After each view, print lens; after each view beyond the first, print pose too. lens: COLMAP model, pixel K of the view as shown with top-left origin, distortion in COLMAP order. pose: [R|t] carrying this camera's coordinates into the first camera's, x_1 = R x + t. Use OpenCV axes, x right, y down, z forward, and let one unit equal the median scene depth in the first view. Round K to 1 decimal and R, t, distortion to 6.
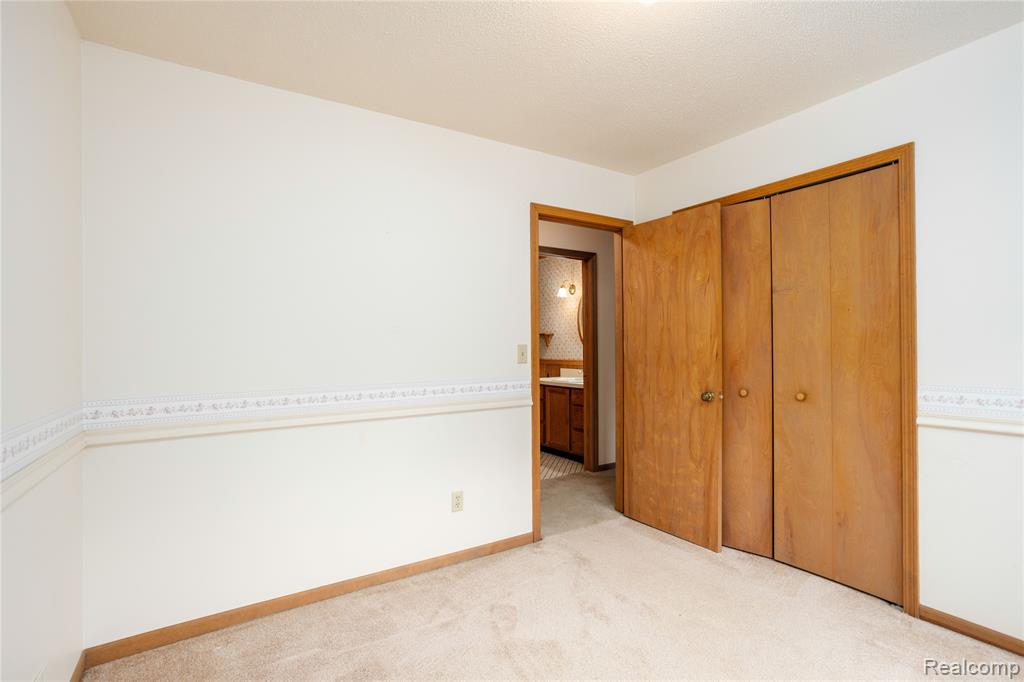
lens RADIAL K [[486.9, 0, 513.1], [0, 486.9, 344.4], [0, 0, 1]] dist [-0.028556, 0.009035]
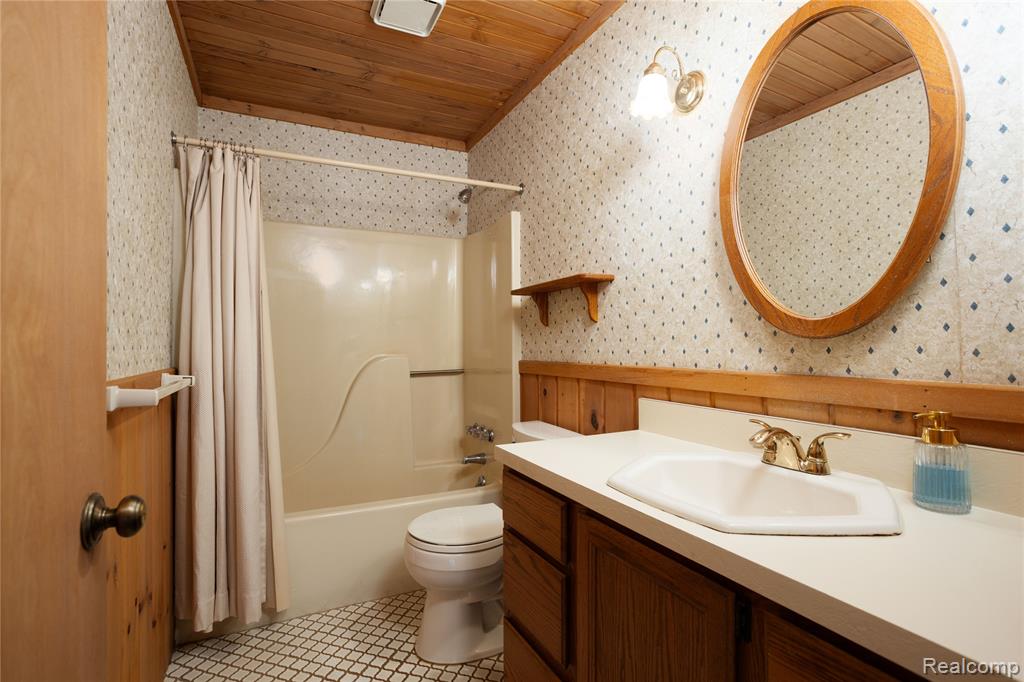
lens RADIAL K [[486.9, 0, 515.5], [0, 486.9, 339.8], [0, 0, 1]] dist [-0.028556, 0.009035]
pose [[0.995386, 0.003930, -0.095874, 0.054348], [-0.003785, 0.999991, 0.001695, 0.016045], [0.095879, -0.001324, 0.995392, 0.720782]]
